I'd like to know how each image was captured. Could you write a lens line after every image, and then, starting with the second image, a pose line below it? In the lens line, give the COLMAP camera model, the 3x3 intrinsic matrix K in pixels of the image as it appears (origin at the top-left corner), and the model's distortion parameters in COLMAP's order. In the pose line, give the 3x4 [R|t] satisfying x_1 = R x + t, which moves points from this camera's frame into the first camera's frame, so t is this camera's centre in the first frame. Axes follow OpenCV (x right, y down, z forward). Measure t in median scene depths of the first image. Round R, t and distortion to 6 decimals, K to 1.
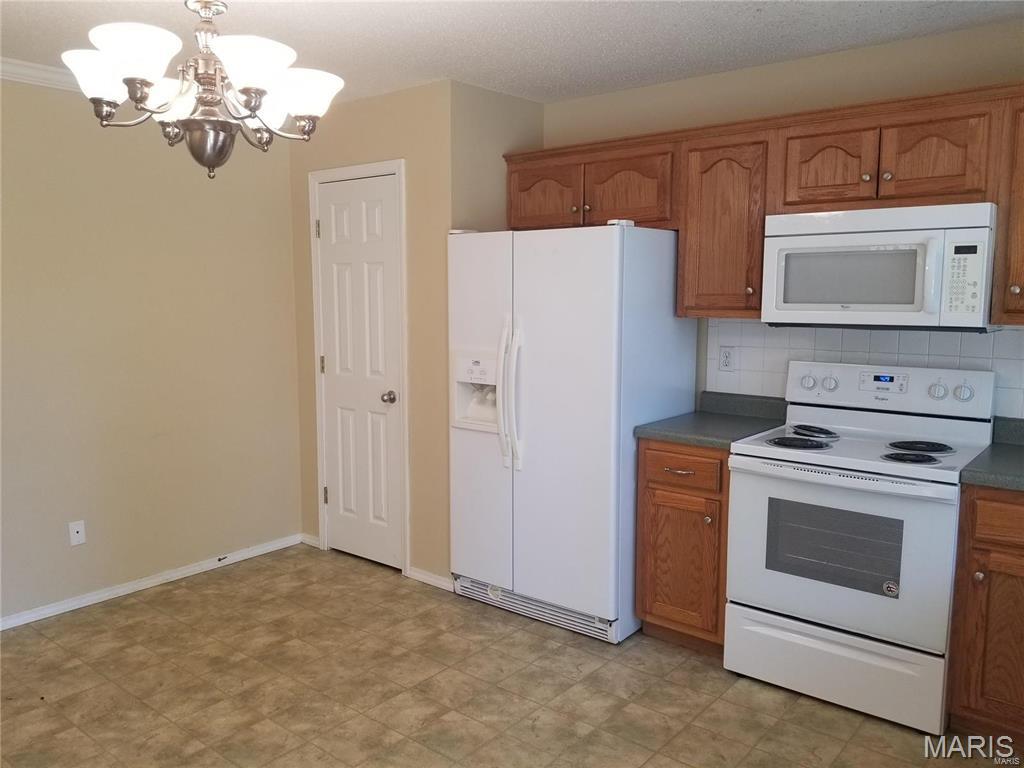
lens RADIAL K [[791.2, 0, 483.4], [0, 791.2, 383.0], [0, 0, 1]] dist [0.060430, -0.116598]
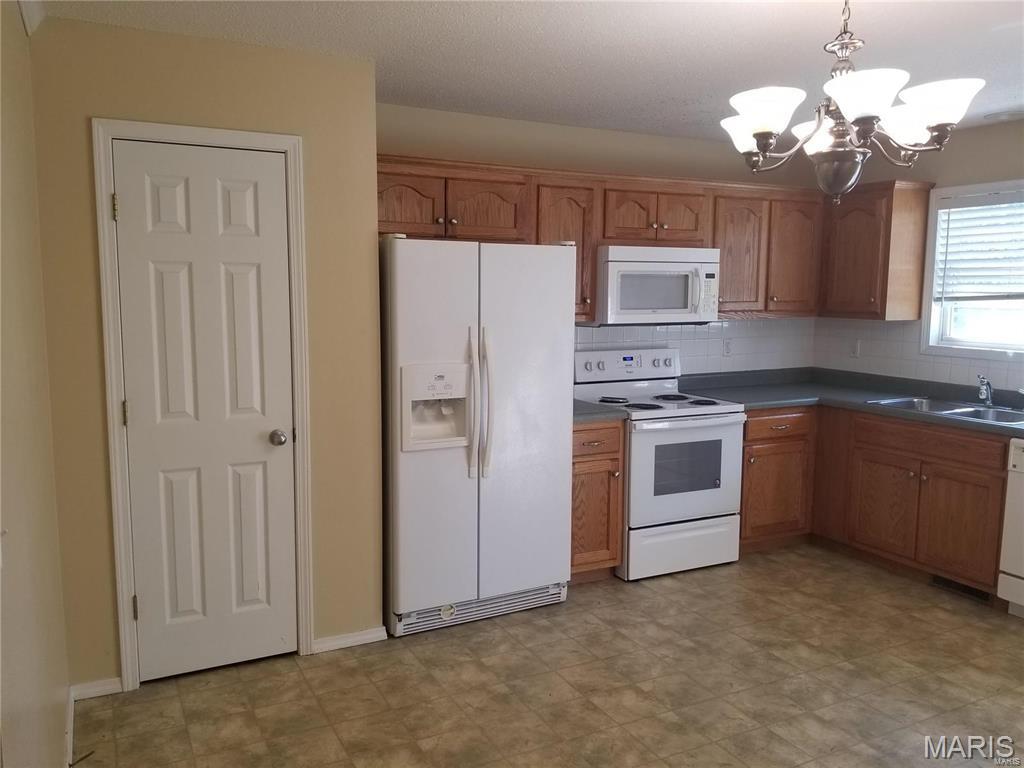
lens RADIAL K [[805.6, 0, 491.4], [0, 805.6, 387.6], [0, 0, 1]] dist [0.096242, -0.174701]
pose [[0.389925, -0.107160, 0.914590, -0.991417], [0.102034, 0.992118, 0.072742, -0.088149], [-0.915176, 0.064956, 0.397786, 0.635262]]
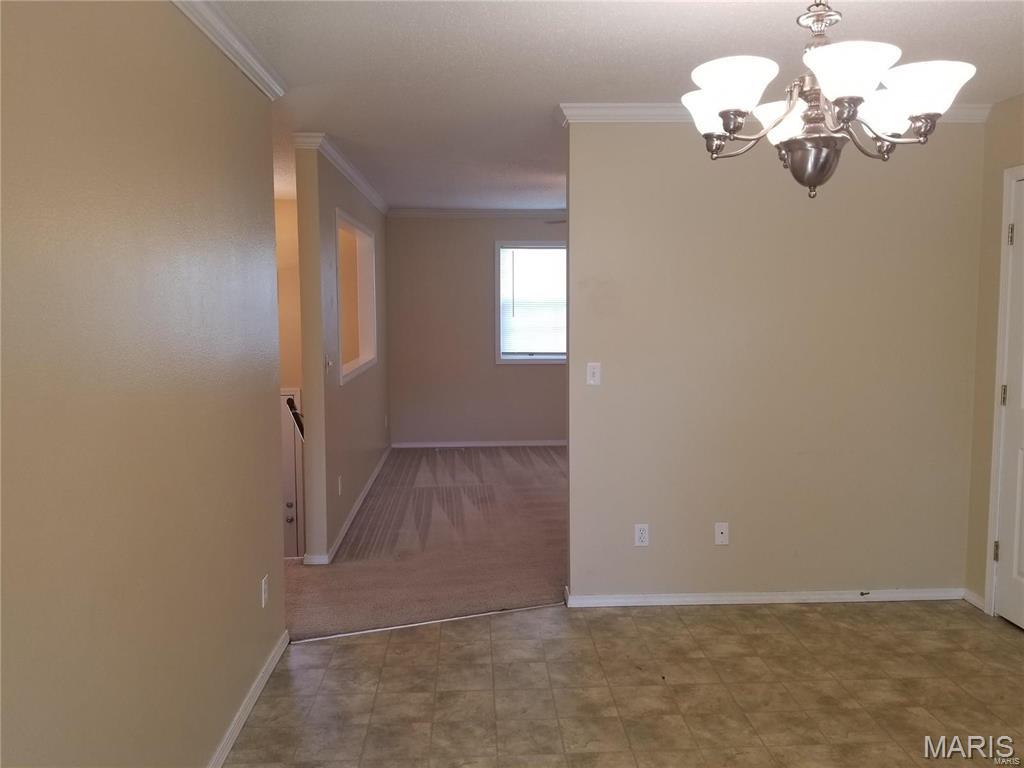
lens RADIAL K [[796.2, 0, 512.9], [0, 796.2, 372.0], [0, 0, 1]] dist [0.042258, -0.077926]
pose [[0.682267, 0.062573, -0.728420, 0.079679], [-0.081638, 0.996620, 0.009146, -0.018129], [0.726530, 0.053226, 0.685070, 0.059825]]
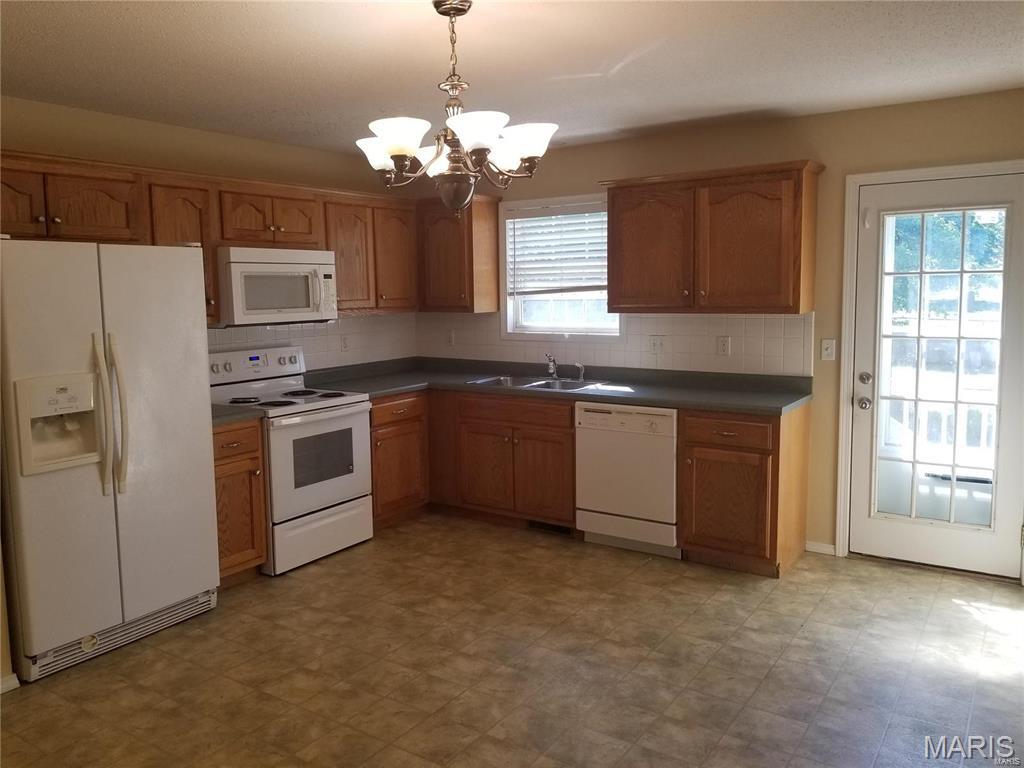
lens RADIAL K [[804.4, 0, 494.6], [0, 804.4, 372.1], [0, 0, 1]] dist [0.080171, -0.174899]
pose [[-0.106079, -0.101767, 0.989136, -1.067398], [0.132378, 0.984449, 0.115481, -0.096845], [-0.985507, 0.143190, -0.090958, 0.694019]]
